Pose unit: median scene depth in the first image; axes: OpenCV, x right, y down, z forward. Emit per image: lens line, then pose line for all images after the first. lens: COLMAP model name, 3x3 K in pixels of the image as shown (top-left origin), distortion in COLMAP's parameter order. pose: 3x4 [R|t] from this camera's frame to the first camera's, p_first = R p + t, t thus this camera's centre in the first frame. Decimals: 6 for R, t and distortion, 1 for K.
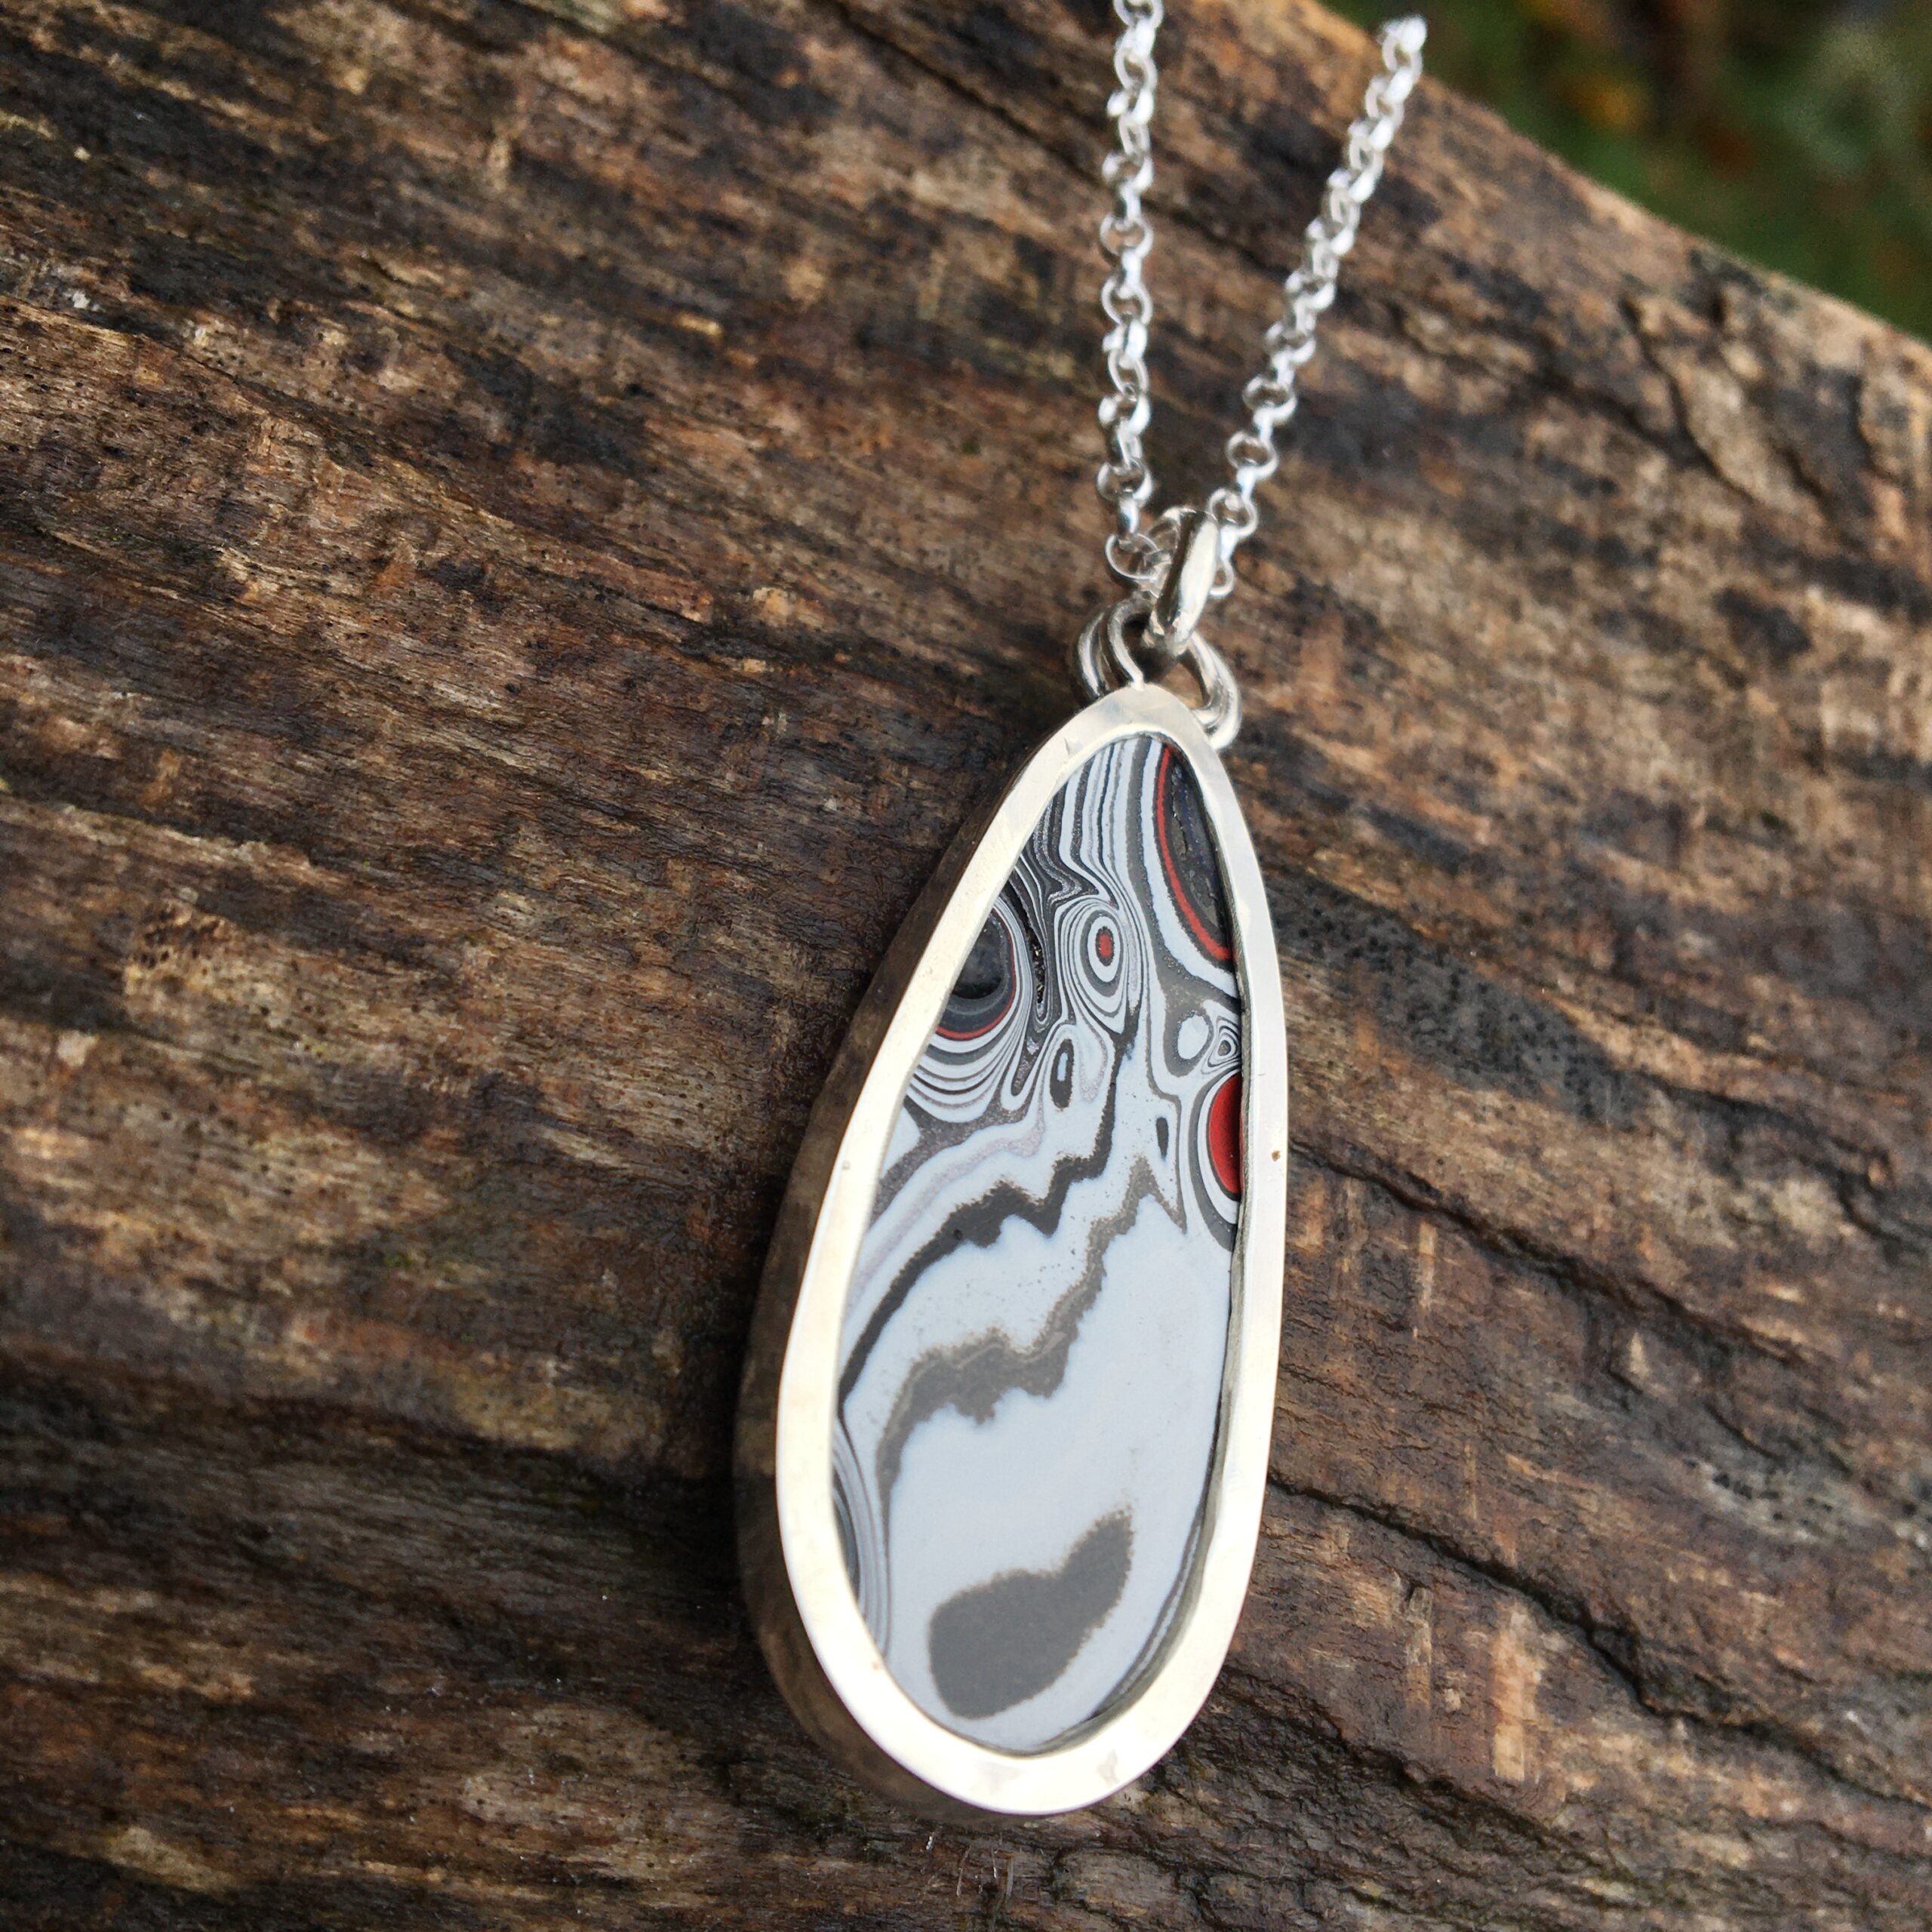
lens RADIAL K [[2286.2, 0, 974.5], [0, 2286.2, 959.4], [0, 0, 1]] dist [0.113899, -0.310606]
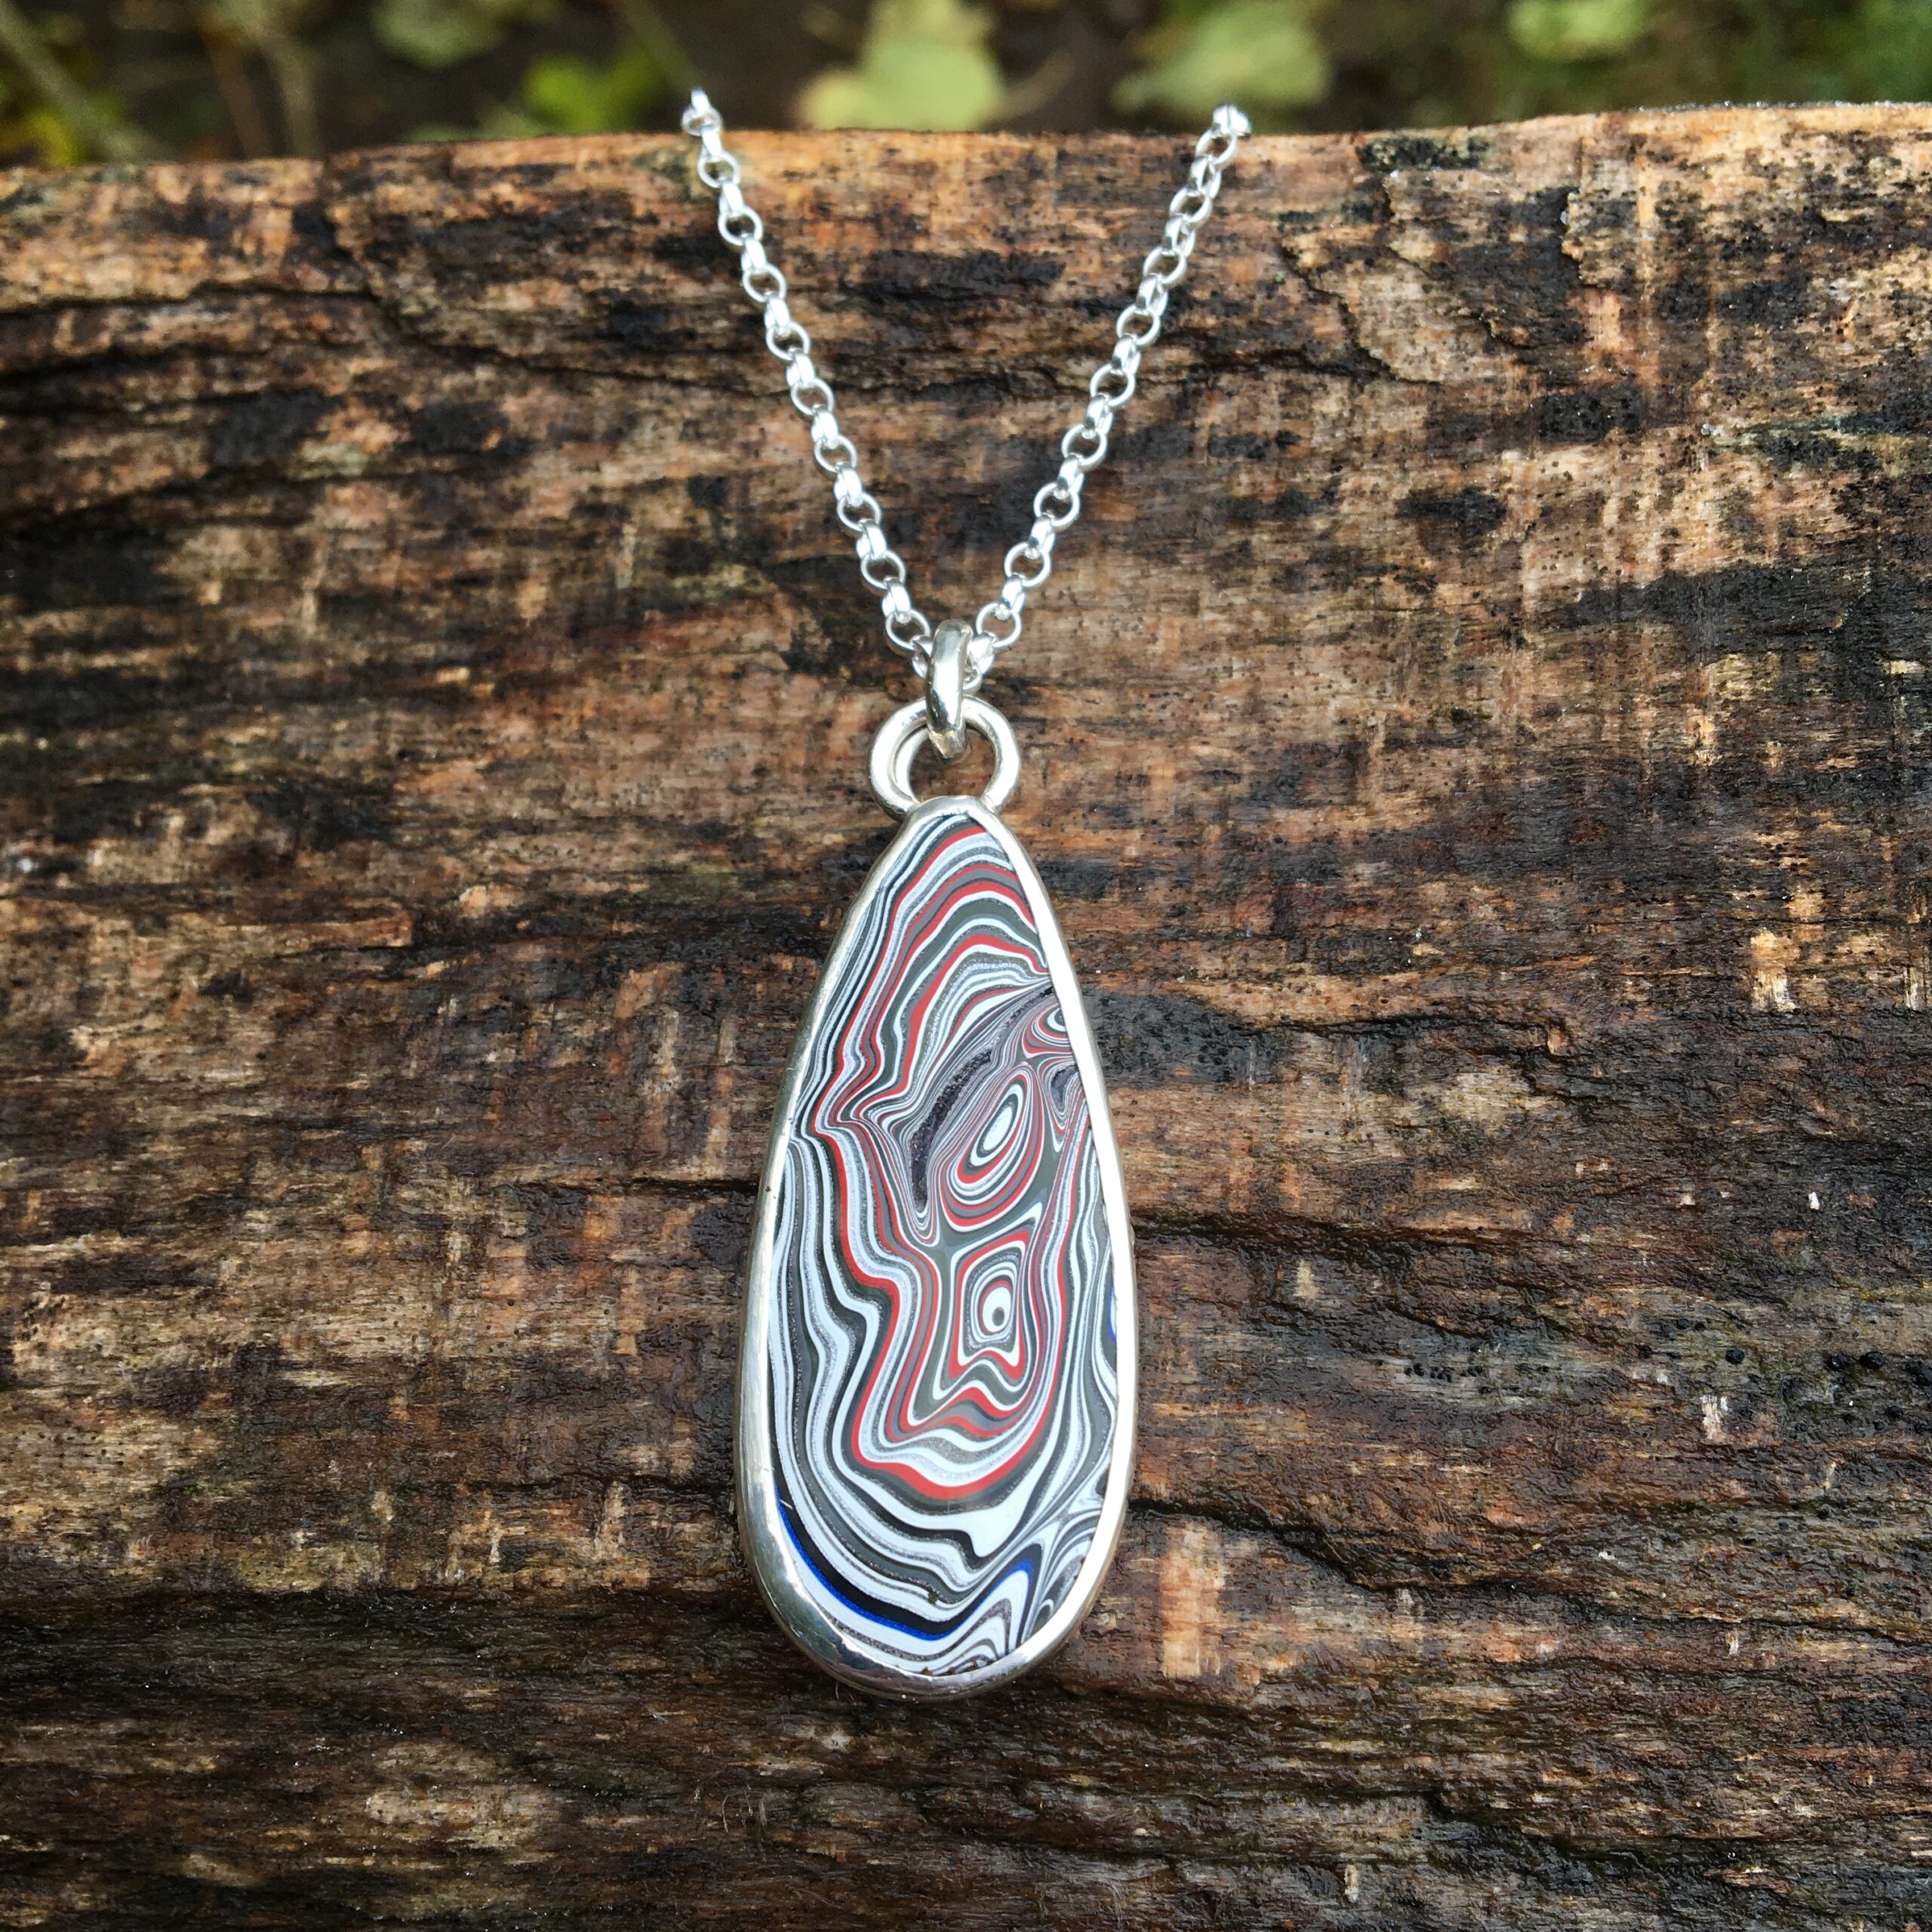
lens RADIAL K [[2261.3, 0, 964.1], [0, 2261.3, 972.5], [0, 0, 1]] dist [0.115862, -0.323993]
pose [[0.828974, -0.273927, -0.487612, 0.754616], [0.315866, 0.948795, 0.003987, -0.029648], [0.461552, -0.157326, 0.873051, -0.026004]]
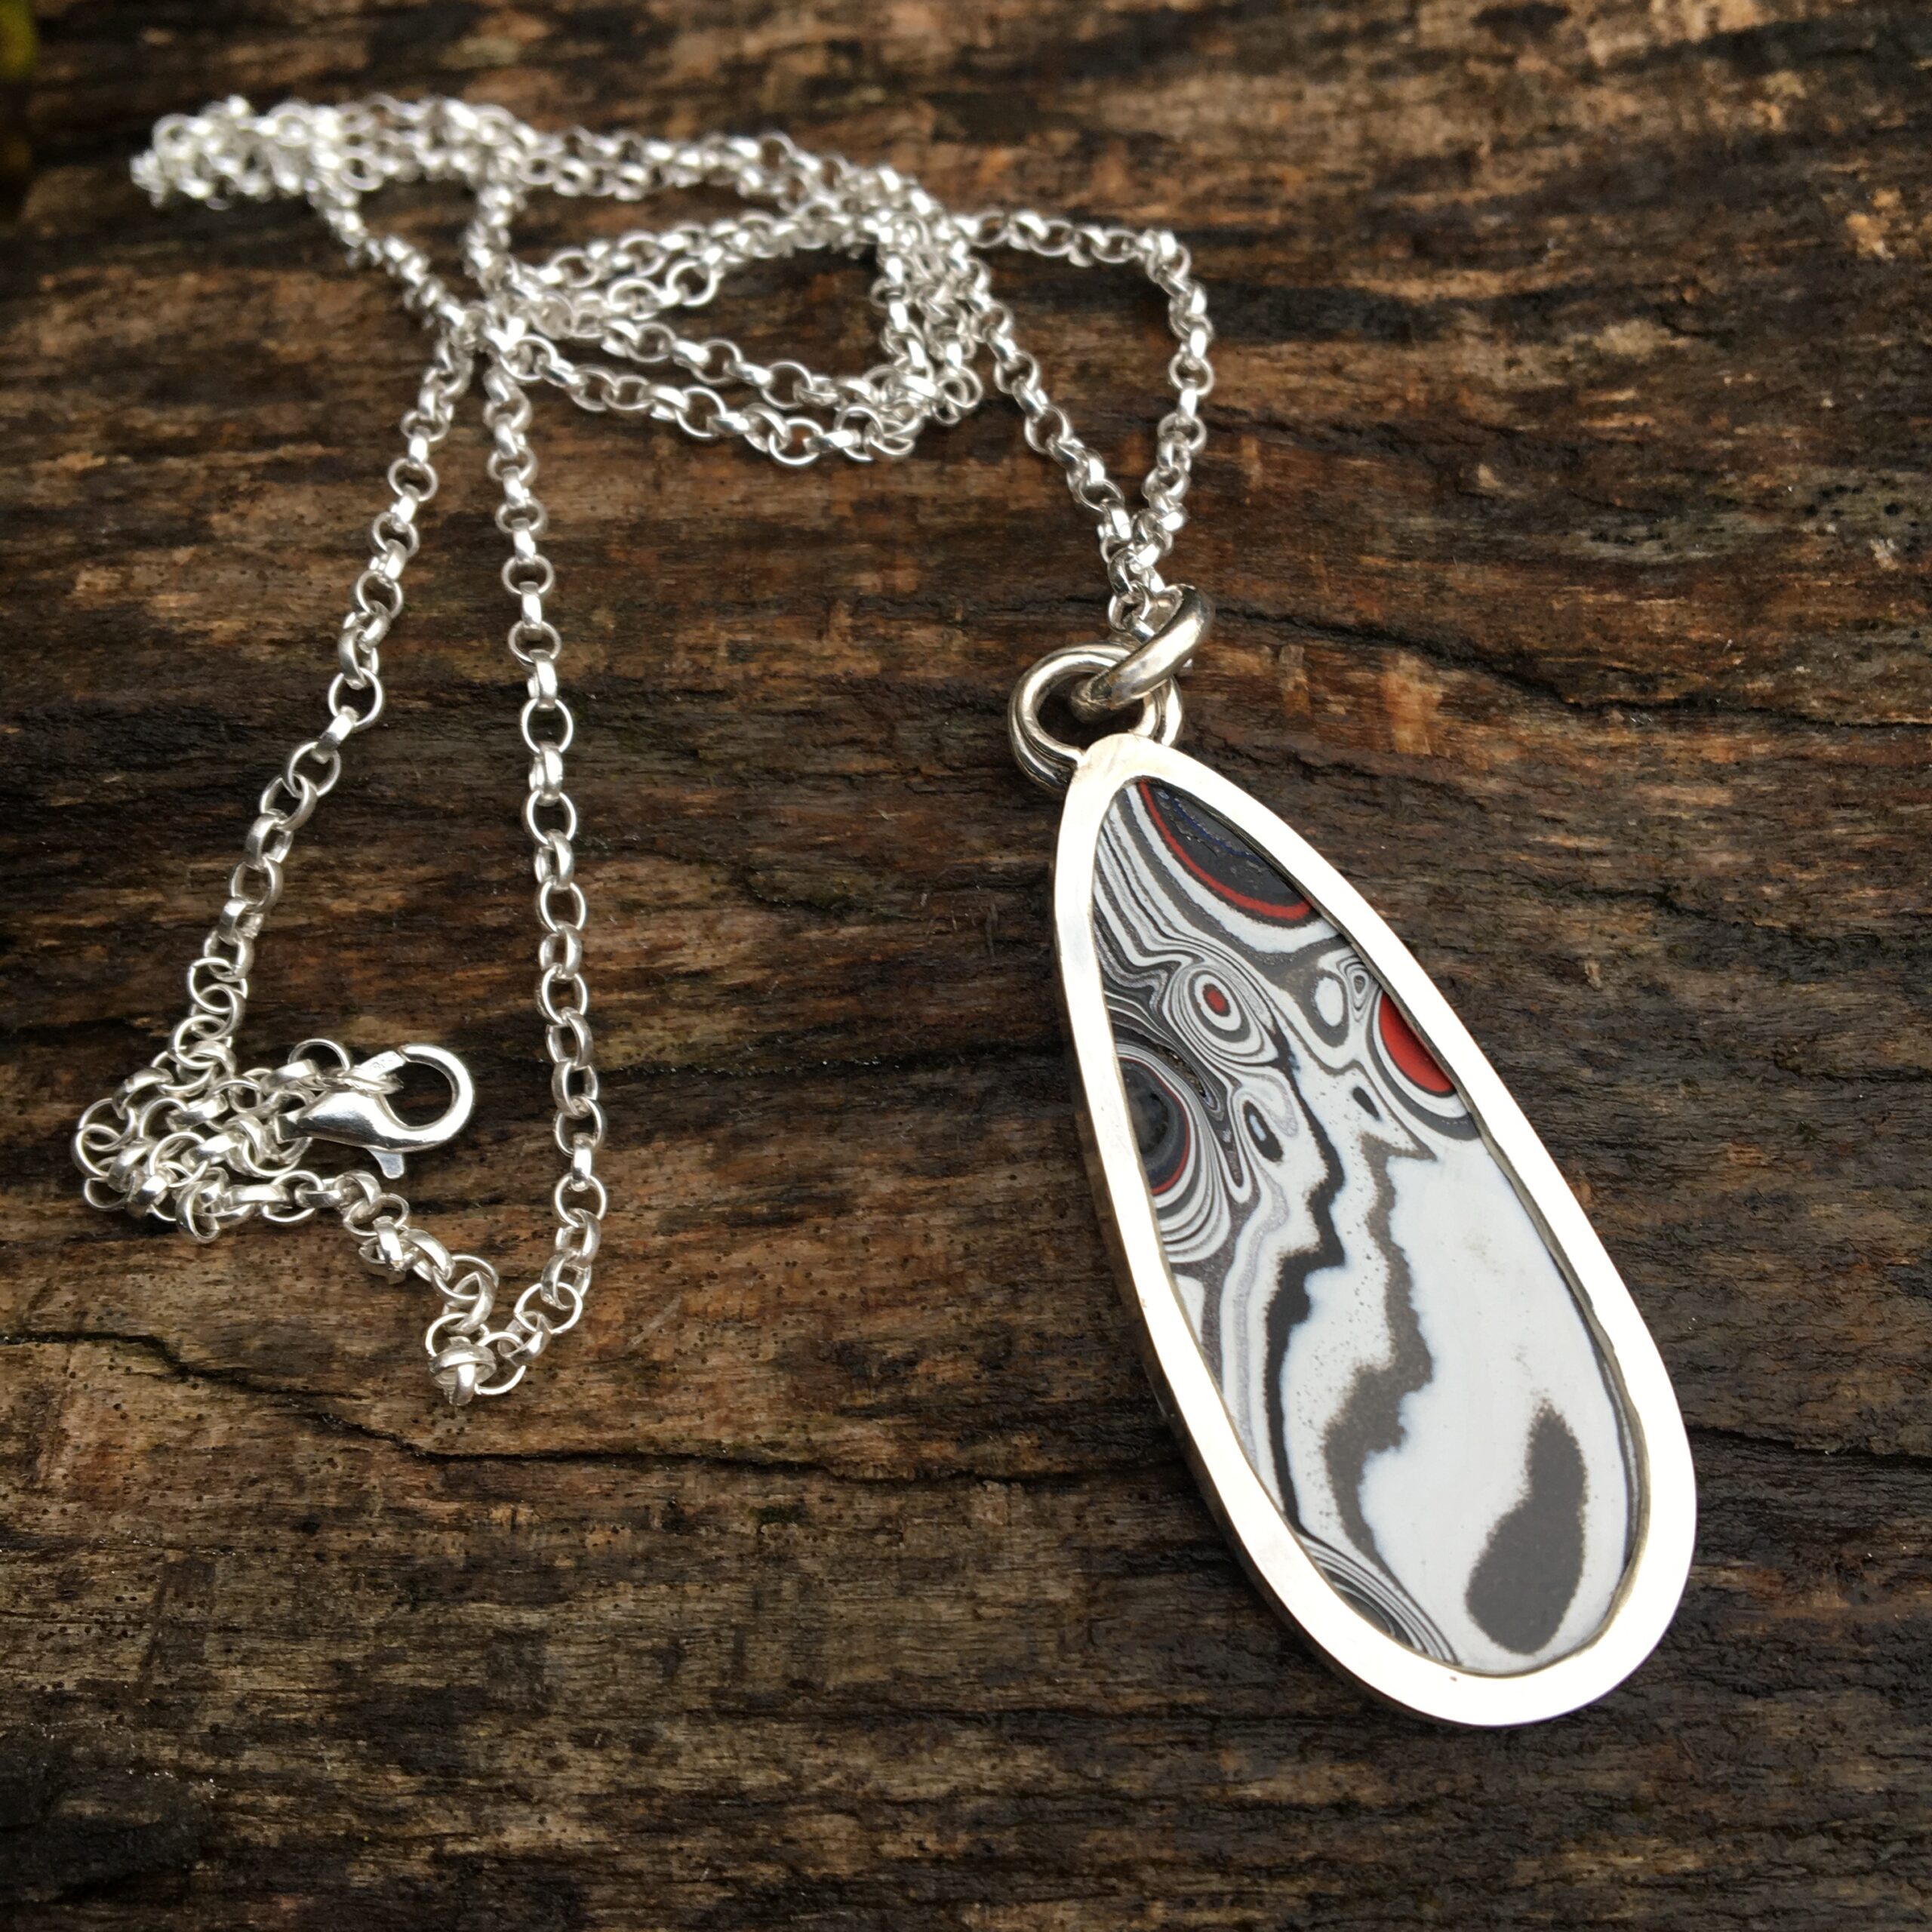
lens RADIAL K [[2292.1, 0, 966.4], [0, 2292.1, 968.6], [0, 0, 1]] dist [0.111578, -0.286850]
pose [[0.869590, -0.398623, -0.291398, 0.309412], [0.329792, 0.908094, -0.258076, 0.638713], [0.367492, 0.128320, 0.921132, -0.167272]]
